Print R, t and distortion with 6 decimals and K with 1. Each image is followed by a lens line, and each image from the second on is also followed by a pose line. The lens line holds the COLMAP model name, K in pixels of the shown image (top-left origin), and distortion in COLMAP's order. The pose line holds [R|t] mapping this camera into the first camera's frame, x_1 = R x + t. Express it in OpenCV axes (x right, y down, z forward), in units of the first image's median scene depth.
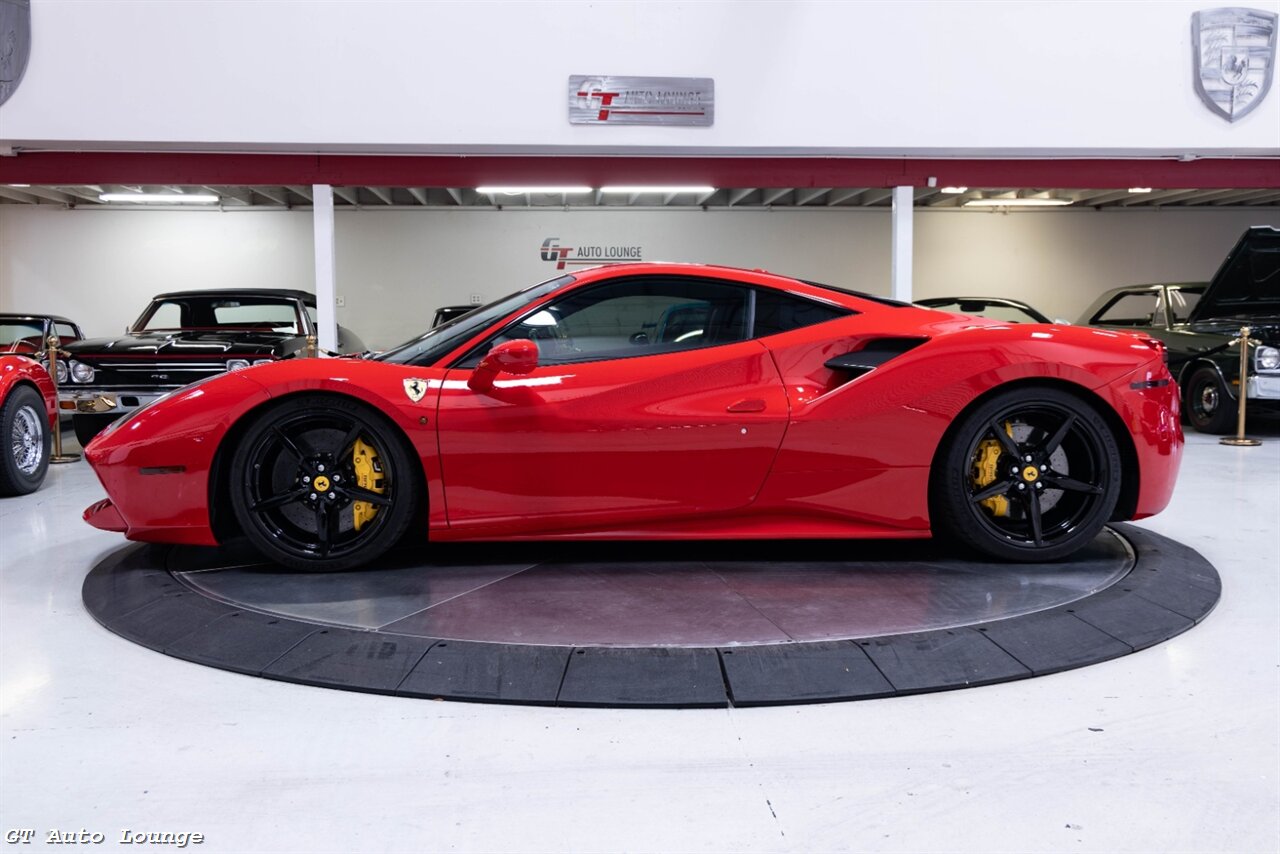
lens RADIAL K [[1166.2, 0, 644.0], [0, 1166.2, 426.8], [0, 0, 1]] dist [-0.003456, 0.006413]
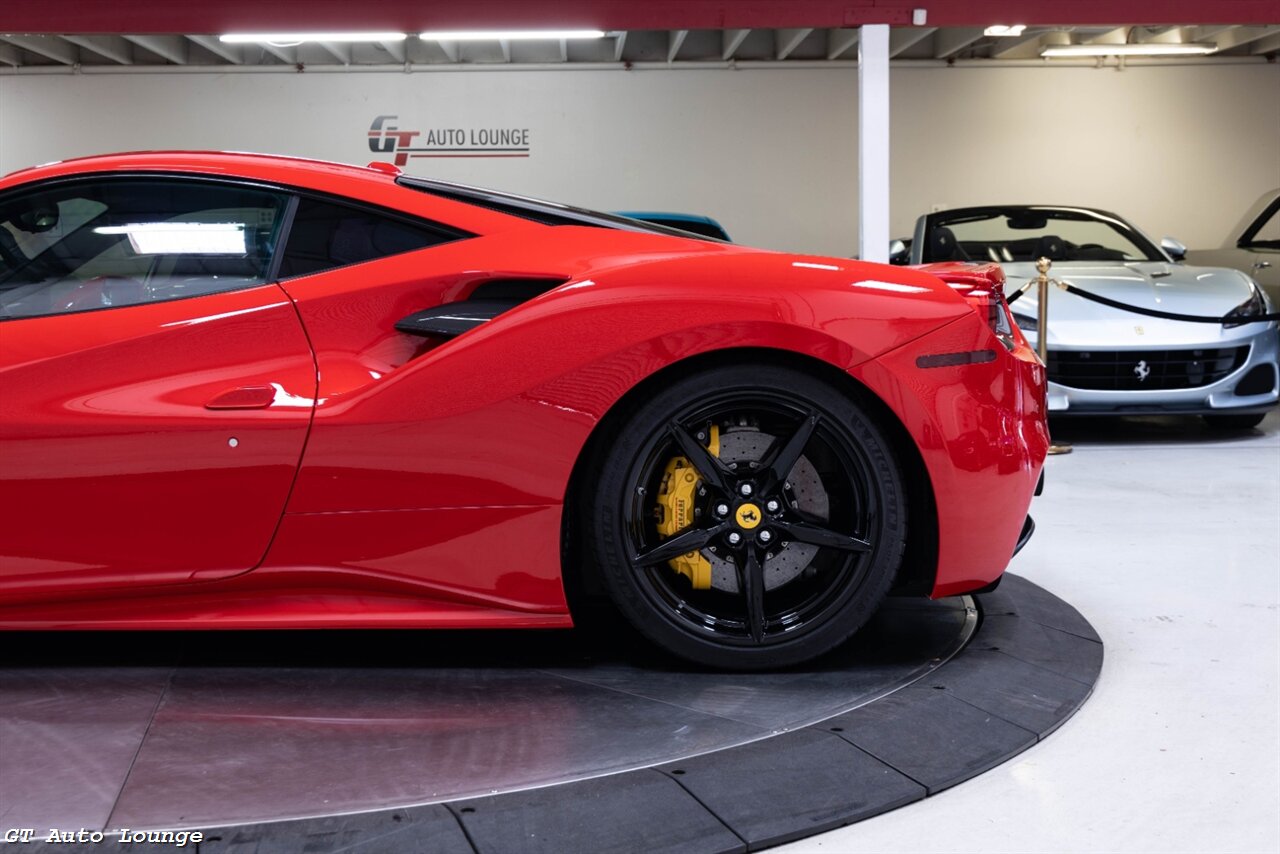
lens RADIAL K [[1779.5, 0, 664.7], [0, 1779.5, 426.6], [0, 0, 1]] dist [0.024149, -0.029850]
pose [[0.999038, -0.001826, -0.043825, 0.151011], [0.002332, 0.999931, 0.011491, -0.006285], [0.043801, -0.011583, 0.998973, 0.058048]]
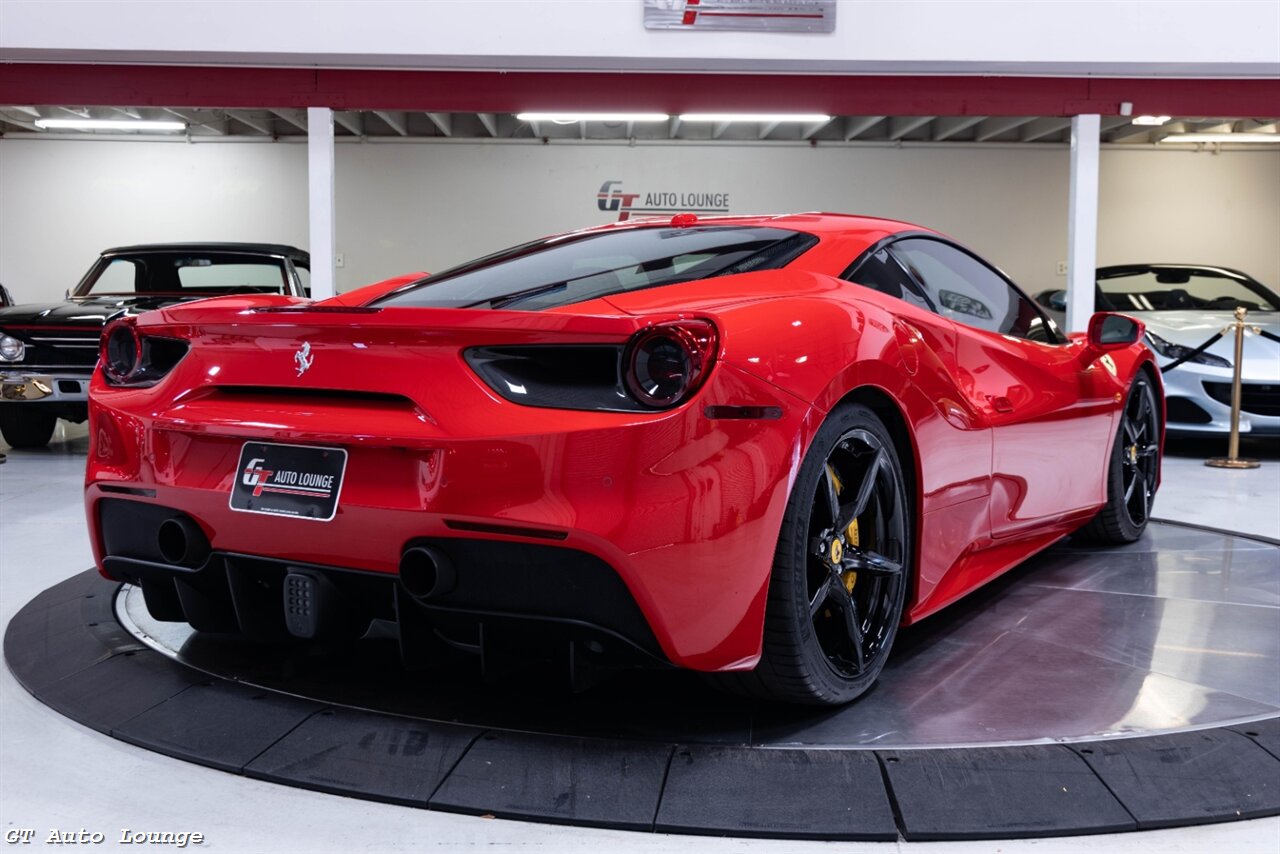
lens RADIAL K [[1490.5, 0, 640.0], [0, 1490.5, 427.0], [0, 0, 1]] dist [0.008905, -0.019281]
pose [[0.998661, 0.016315, -0.049093, -0.013439], [-0.016261, 0.999867, 0.001499, -0.002473], [0.049111, -0.000699, 0.998793, 0.029054]]
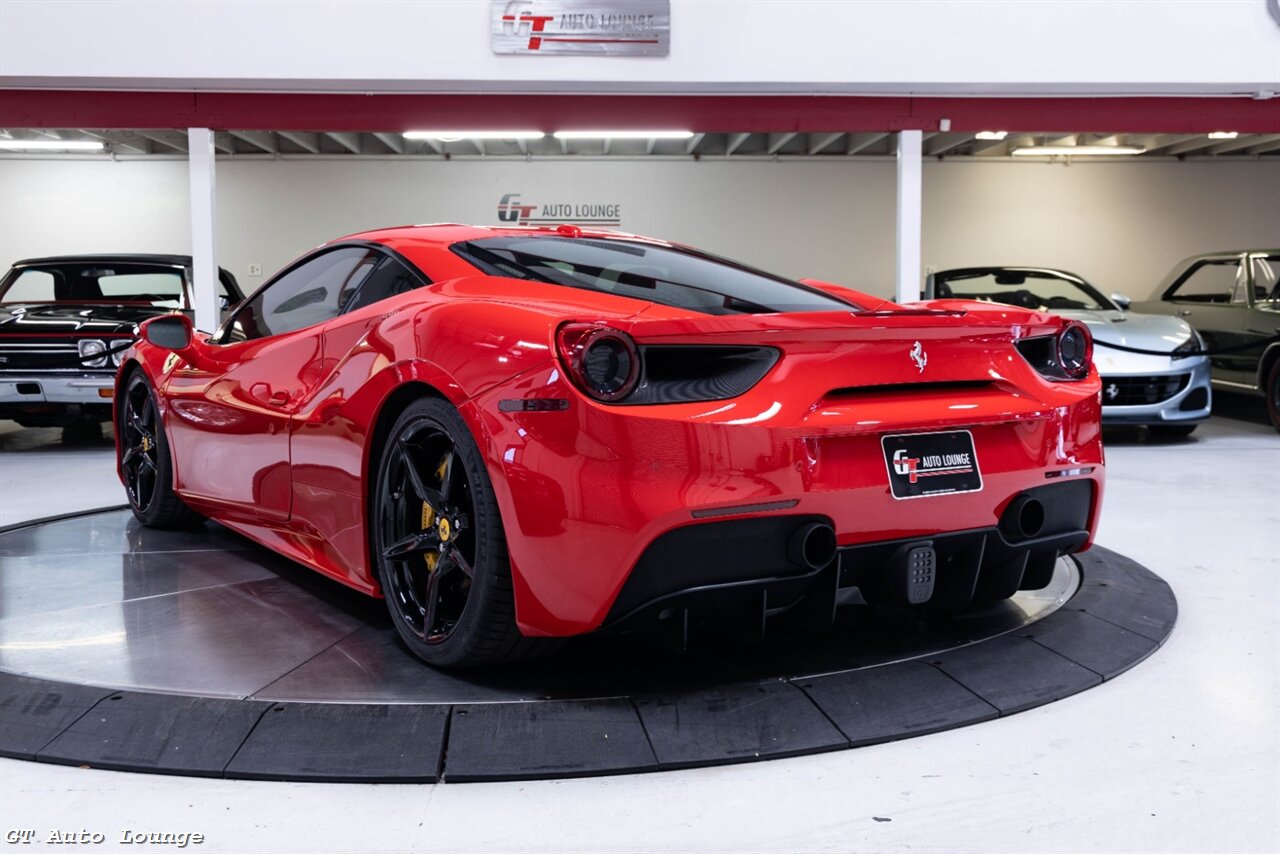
lens RADIAL K [[1394.4, 0, 660.3], [0, 1394.4, 429.3], [0, 0, 1]] dist [-0.000597, 0.004815]
pose [[0.999471, 0.006579, -0.031864, 0.078946], [-0.006383, 0.999960, 0.006236, -0.002105], [0.031904, -0.006029, 0.999473, 0.018018]]
